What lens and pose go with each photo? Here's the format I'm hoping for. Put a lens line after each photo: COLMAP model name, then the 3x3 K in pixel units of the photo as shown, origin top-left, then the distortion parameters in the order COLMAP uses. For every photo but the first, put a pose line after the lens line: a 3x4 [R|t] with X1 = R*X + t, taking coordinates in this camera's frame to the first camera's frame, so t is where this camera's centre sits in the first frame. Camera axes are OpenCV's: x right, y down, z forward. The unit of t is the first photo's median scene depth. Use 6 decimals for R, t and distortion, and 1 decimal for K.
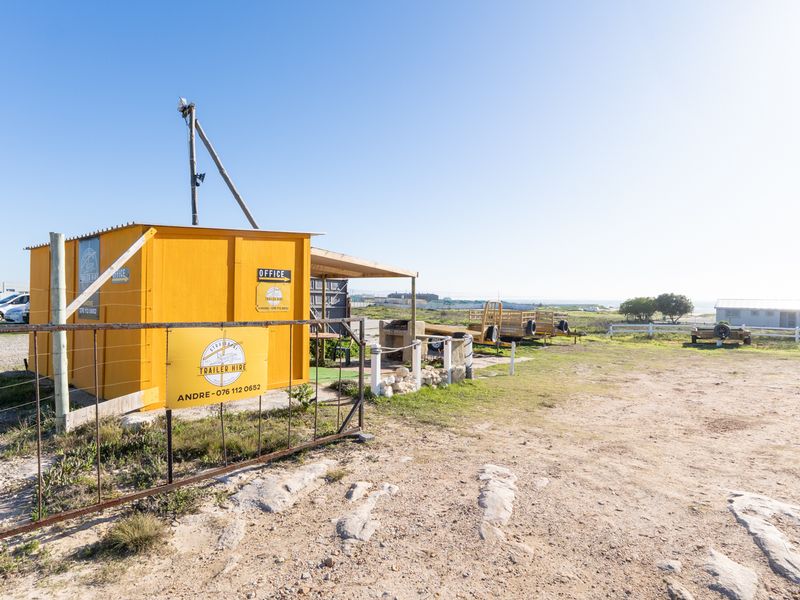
lens RADIAL K [[443.2, 0, 400.0], [0, 443.2, 300.0], [0, 0, 1]] dist [0.002856, 0.001310]
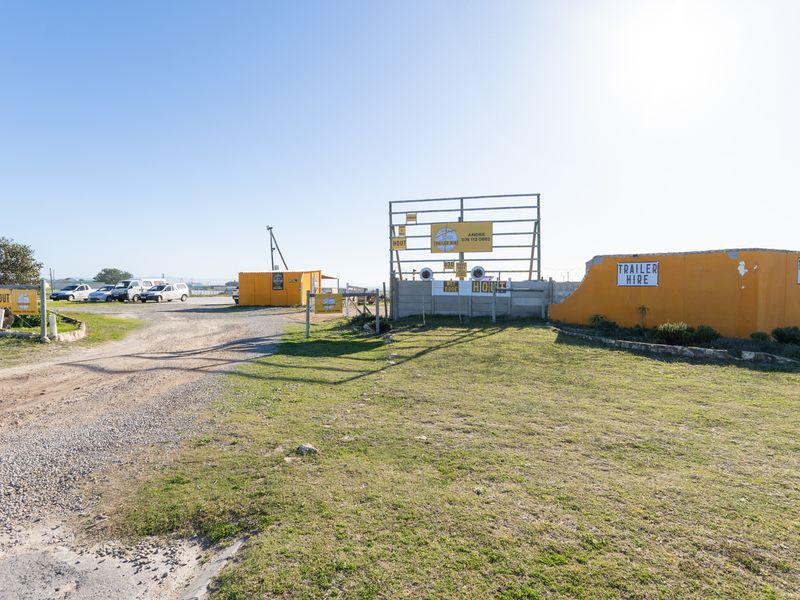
lens RADIAL K [[443.2, 0, 400.0], [0, 443.2, 300.0], [0, 0, 1]] dist [0.002856, 0.001310]
pose [[0.934759, -0.035382, 0.353515, -0.310793], [0.027194, 0.999235, 0.028104, 0.011141], [-0.354239, -0.016657, 0.935007, -0.994026]]
